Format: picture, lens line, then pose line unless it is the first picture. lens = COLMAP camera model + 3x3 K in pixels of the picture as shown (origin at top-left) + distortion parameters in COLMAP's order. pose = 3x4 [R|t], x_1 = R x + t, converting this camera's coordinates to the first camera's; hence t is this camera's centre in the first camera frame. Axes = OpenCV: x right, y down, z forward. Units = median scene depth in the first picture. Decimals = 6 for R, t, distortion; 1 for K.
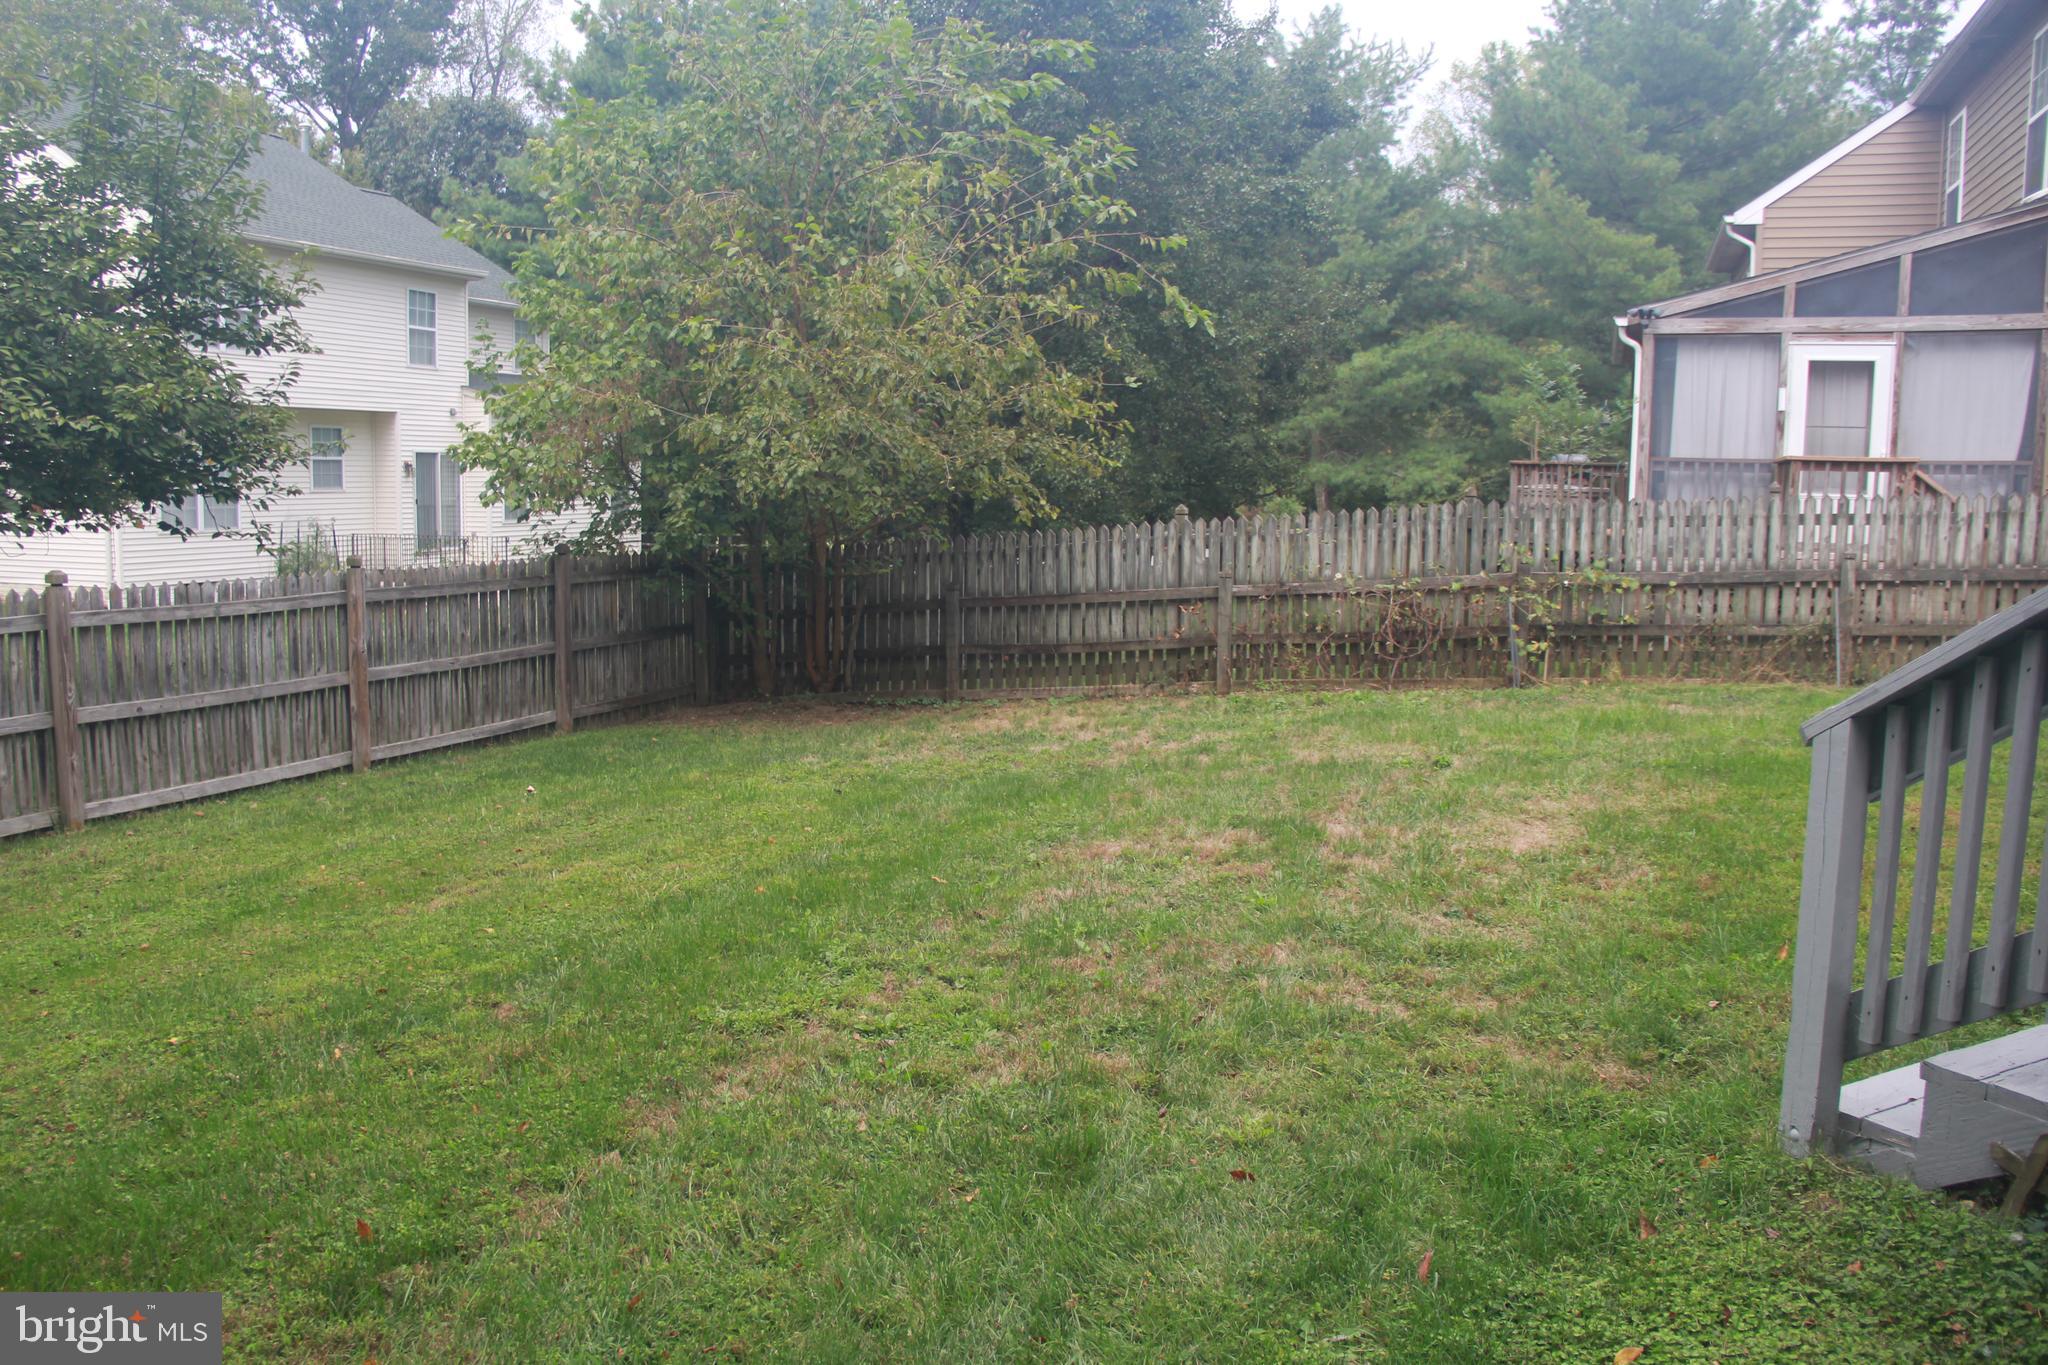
lens RADIAL K [[1705.0, 0, 1024.0], [0, 1705.0, 682.5], [0, 0, 1]] dist [-0.170088, 0.163987]
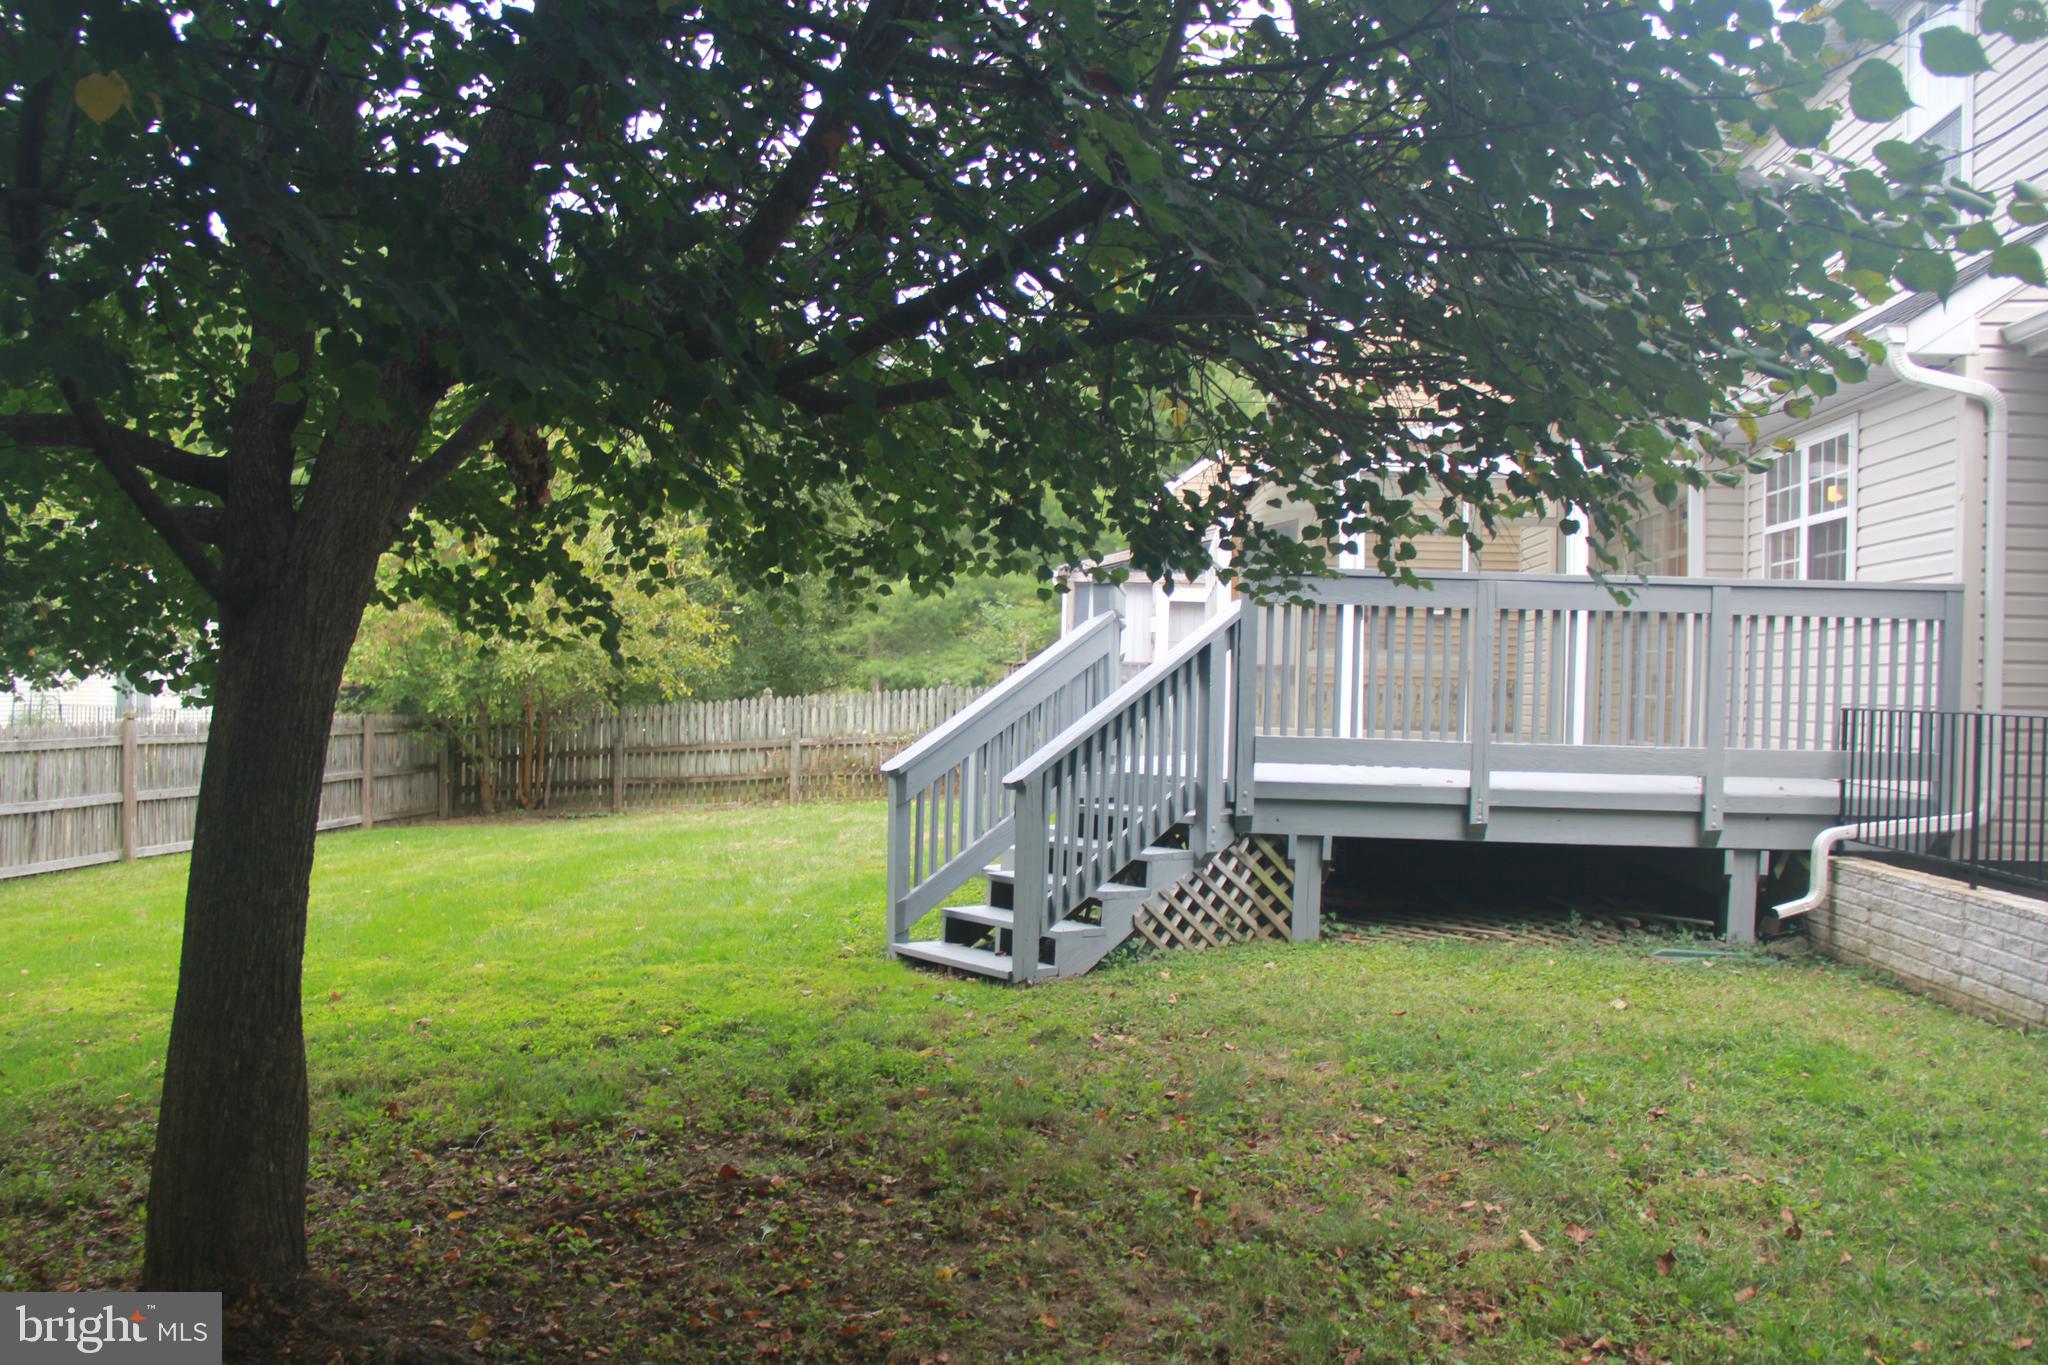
lens RADIAL K [[1705.0, 0, 1024.0], [0, 1705.0, 682.5], [0, 0, 1]] dist [-0.170088, 0.163987]
pose [[0.969624, 0.013310, 0.244238, -0.062017], [0.014450, 0.993658, -0.111516, 0.069767], [-0.244173, 0.111658, 0.963282, -0.579610]]
